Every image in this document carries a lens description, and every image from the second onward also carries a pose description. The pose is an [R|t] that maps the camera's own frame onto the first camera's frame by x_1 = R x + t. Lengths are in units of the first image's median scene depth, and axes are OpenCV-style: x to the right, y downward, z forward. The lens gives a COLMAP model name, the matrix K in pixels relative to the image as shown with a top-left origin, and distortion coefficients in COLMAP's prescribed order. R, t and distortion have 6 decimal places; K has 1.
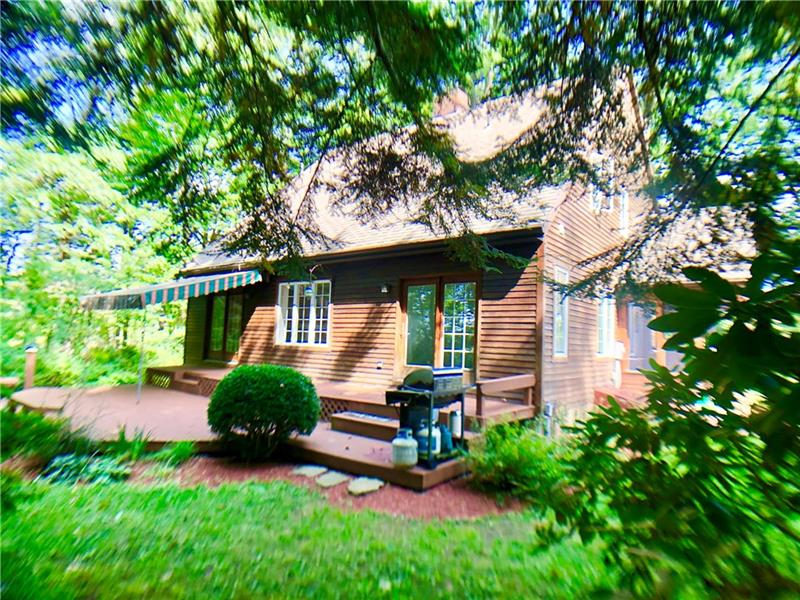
lens RADIAL K [[478.9, 0, 396.2], [0, 478.9, 302.2], [0, 0, 1]] dist [-0.009623, -0.000175]
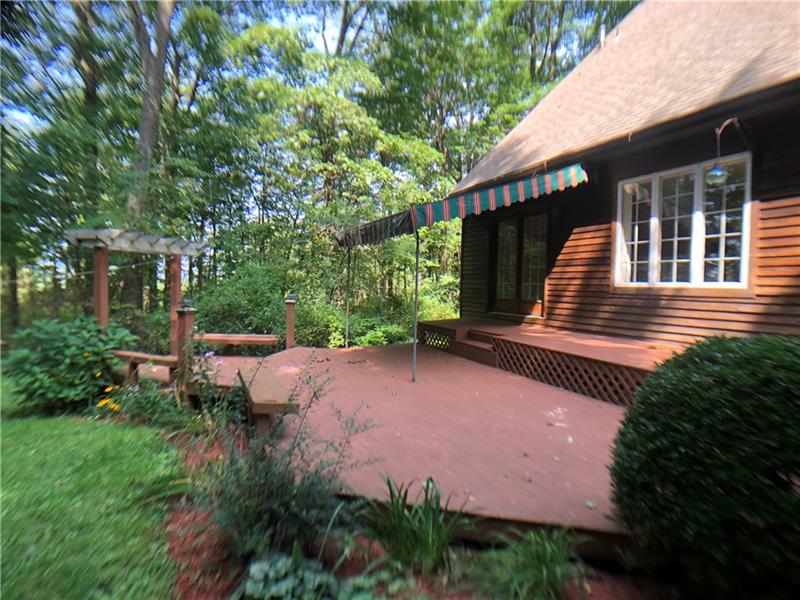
lens RADIAL K [[478.9, 0, 400.1], [0, 478.9, 303.0], [0, 0, 1]] dist [-0.009623, -0.000175]
pose [[0.880657, -0.001321, -0.473753, -0.204988], [0.047865, 0.995127, 0.086201, 0.045305], [0.471331, -0.098590, 0.876429, 0.352622]]
